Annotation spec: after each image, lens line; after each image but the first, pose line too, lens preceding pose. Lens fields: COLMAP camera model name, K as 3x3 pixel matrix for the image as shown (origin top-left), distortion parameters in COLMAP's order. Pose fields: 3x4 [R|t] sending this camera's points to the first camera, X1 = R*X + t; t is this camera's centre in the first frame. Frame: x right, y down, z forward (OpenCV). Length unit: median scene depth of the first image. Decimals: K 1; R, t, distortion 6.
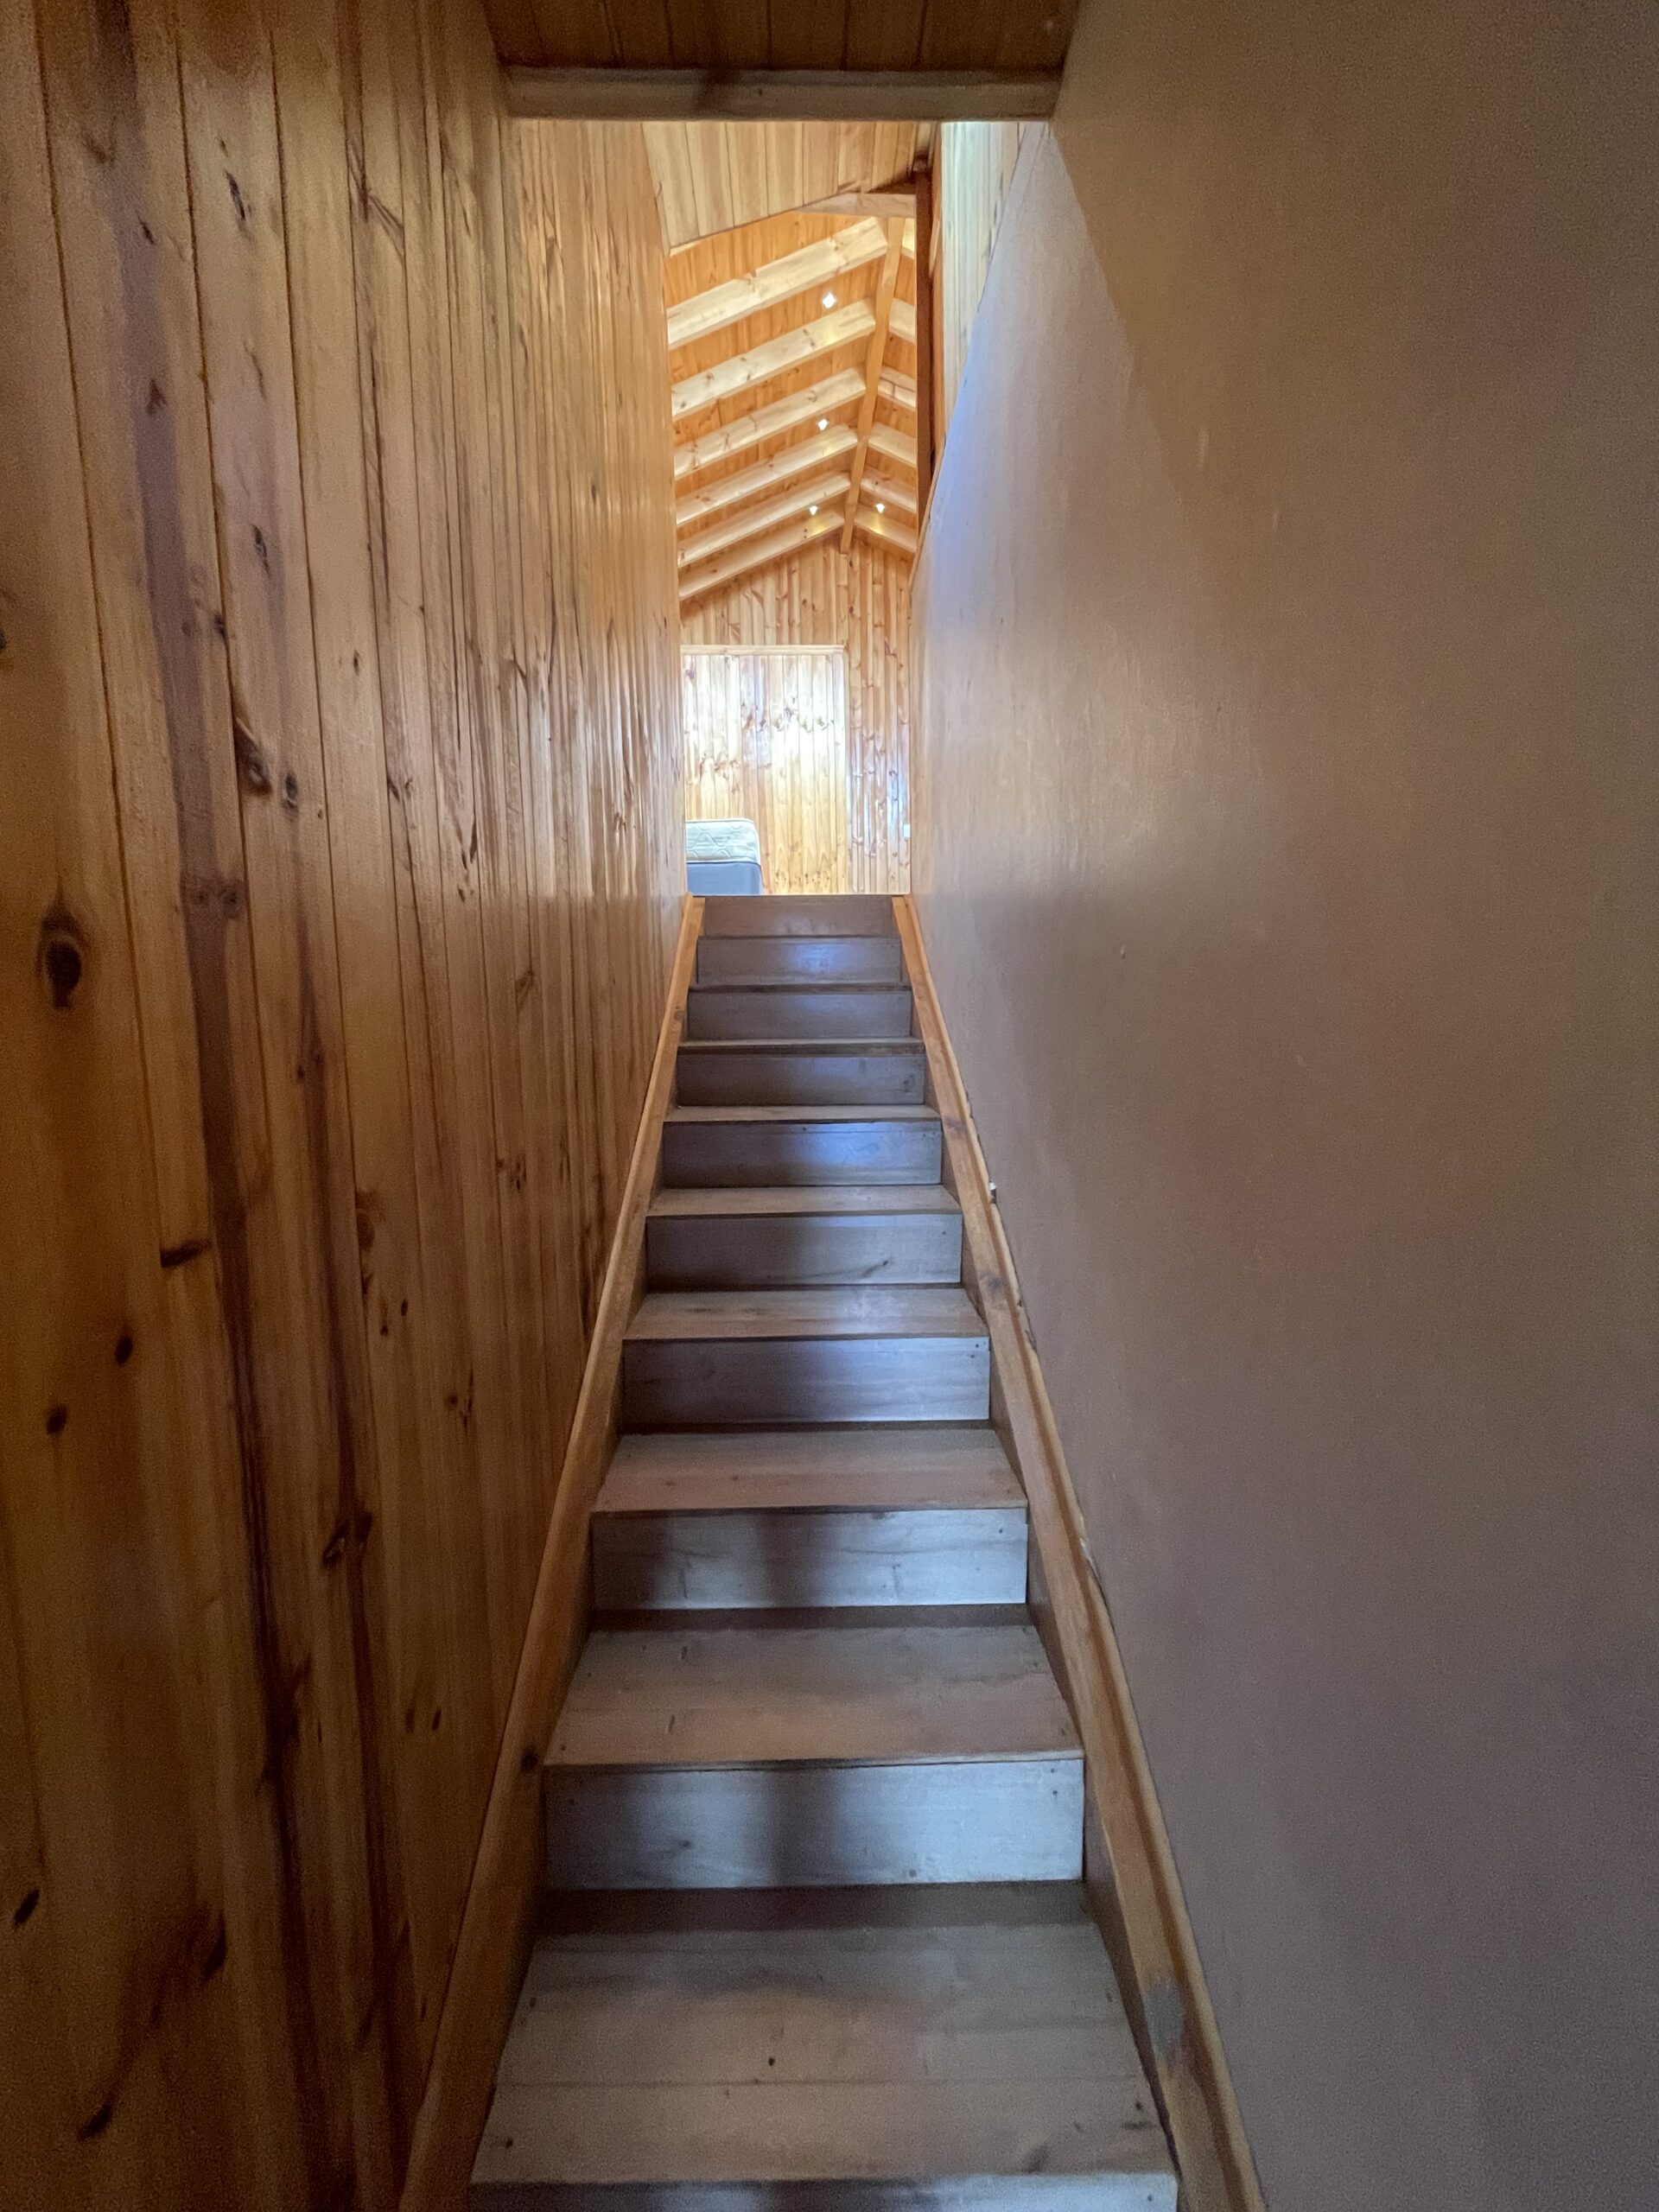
lens RADIAL K [[899.2, 0, 830.1], [0, 899.2, 1106.1], [0, 0, 1]] dist [0.000092, -0.000390]
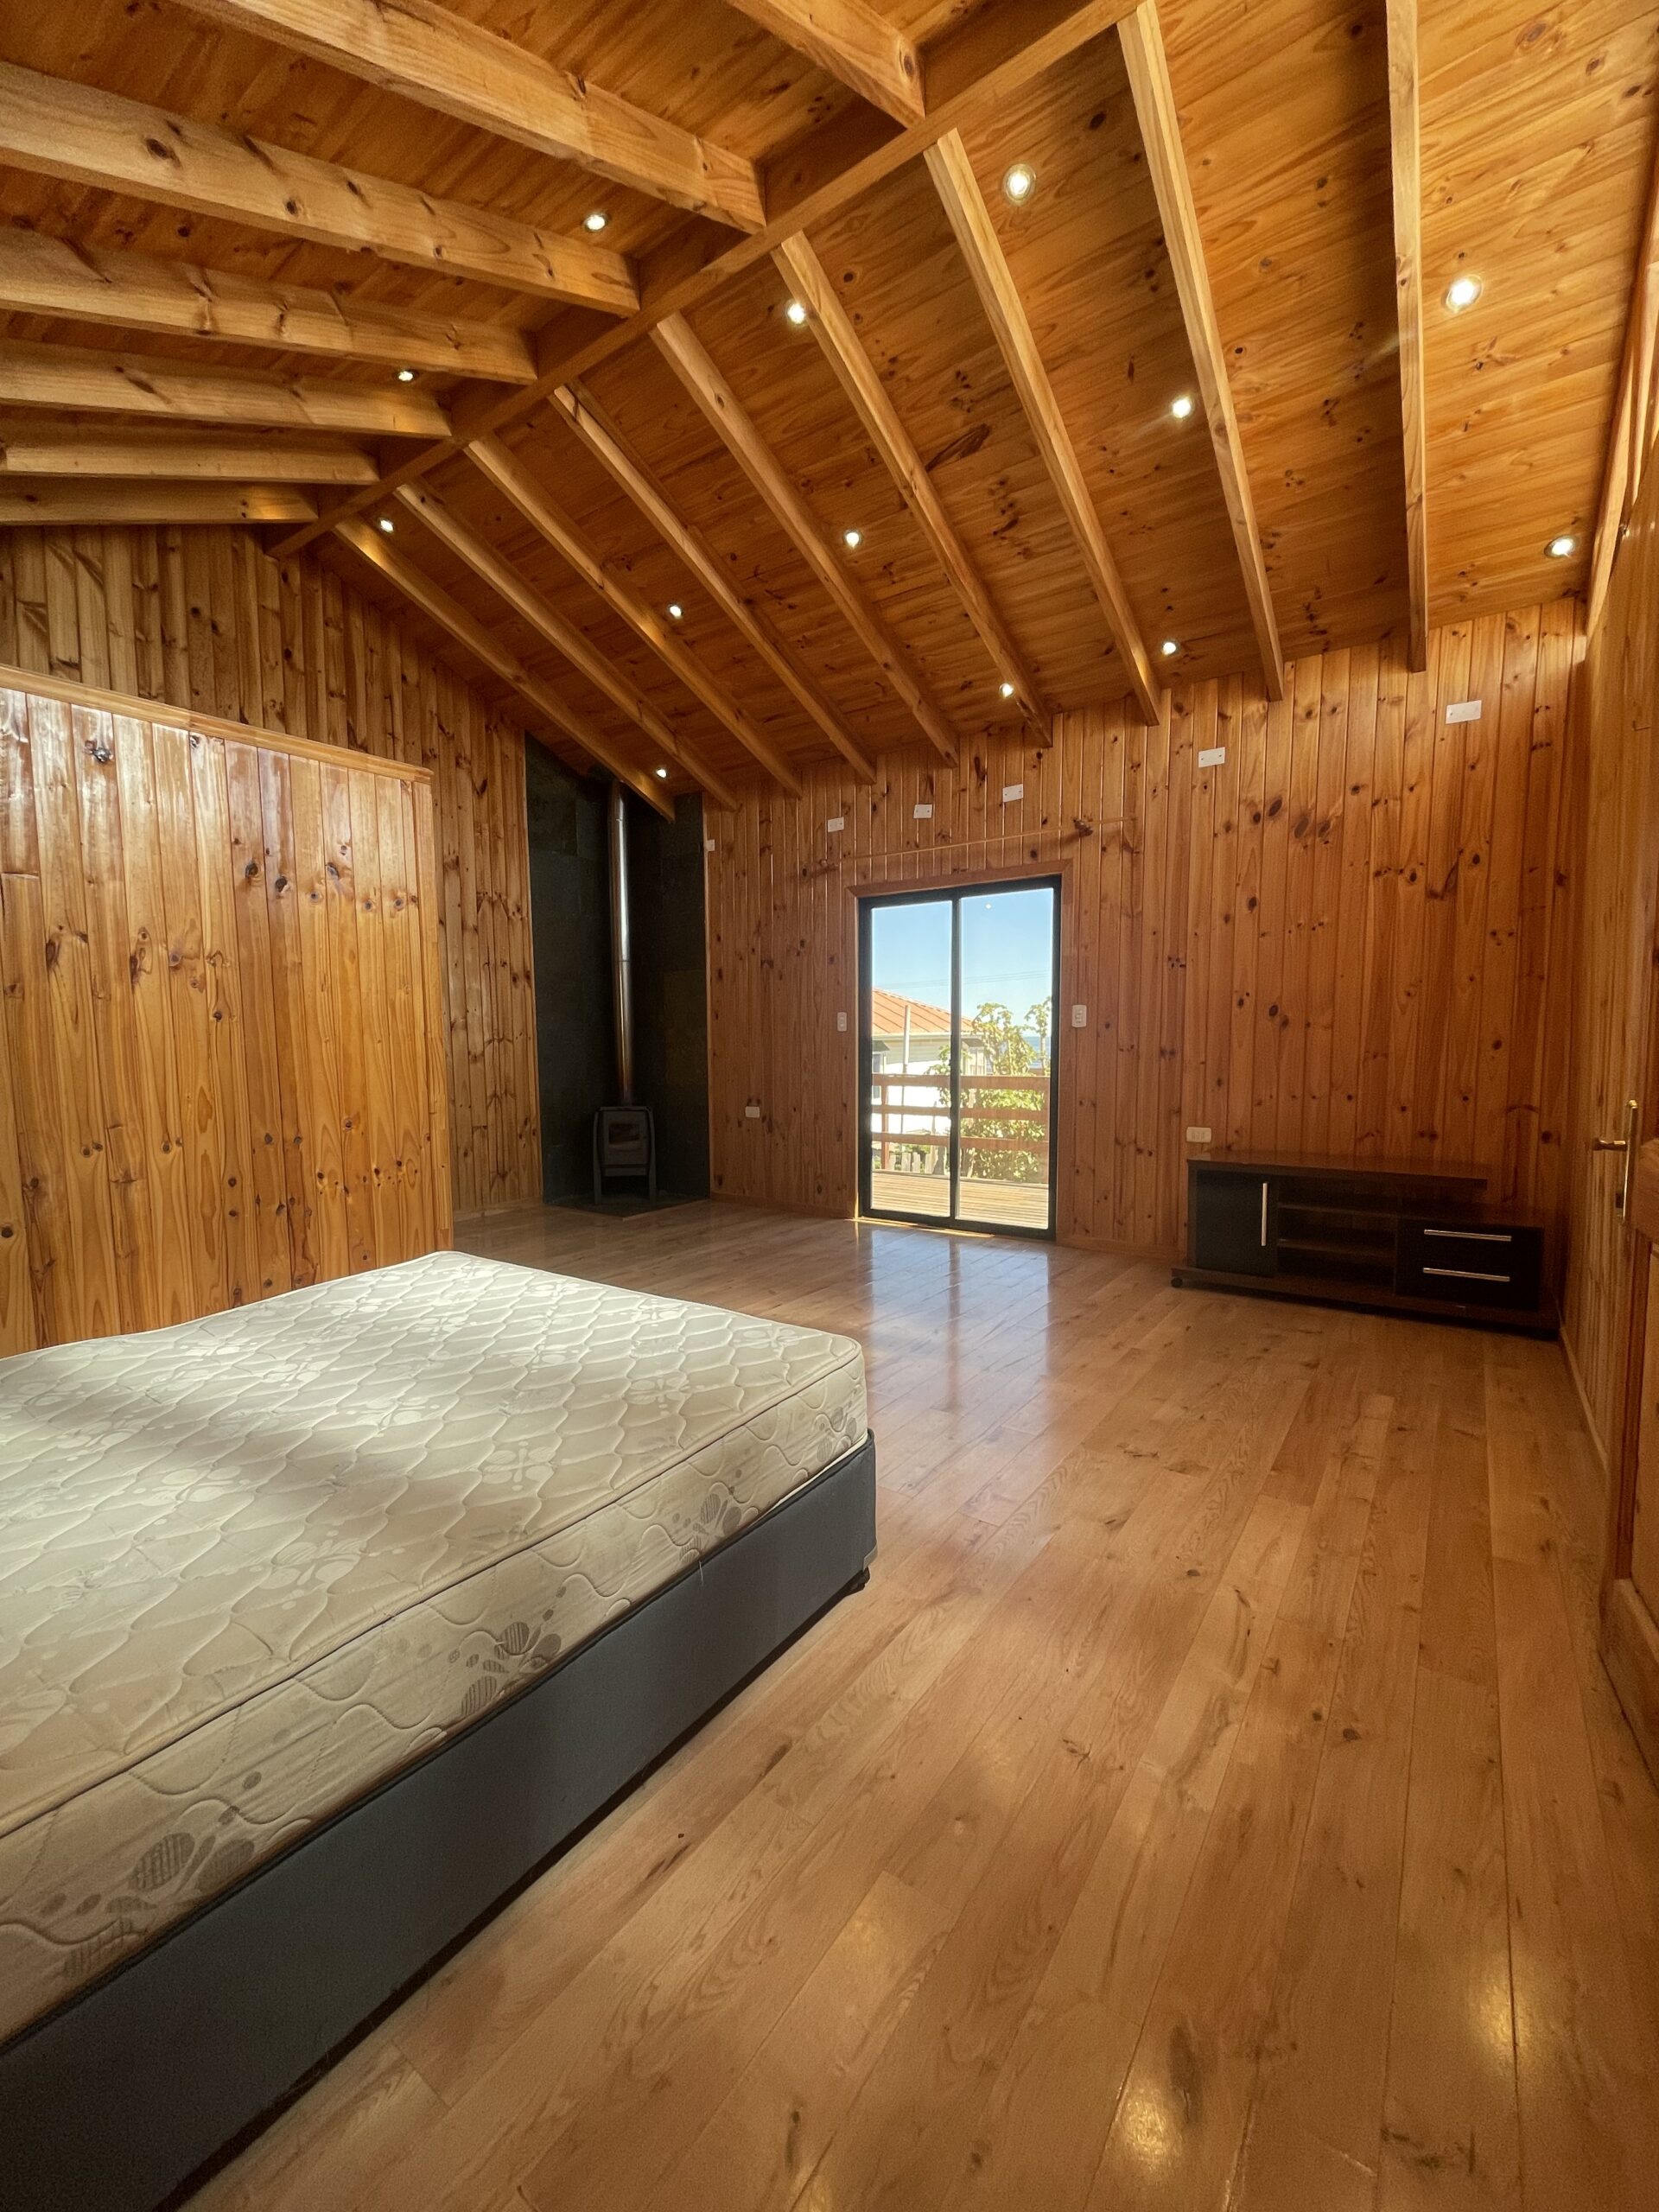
lens RADIAL K [[899.2, 0, 826.8], [0, 899.2, 1102.9], [0, 0, 1]] dist [0.000092, -0.000390]
pose [[0.623840, -0.048358, 0.780054, -0.242153], [0.083334, 0.996510, -0.004869, -0.238876], [-0.777096, 0.068043, 0.625693, 0.397340]]
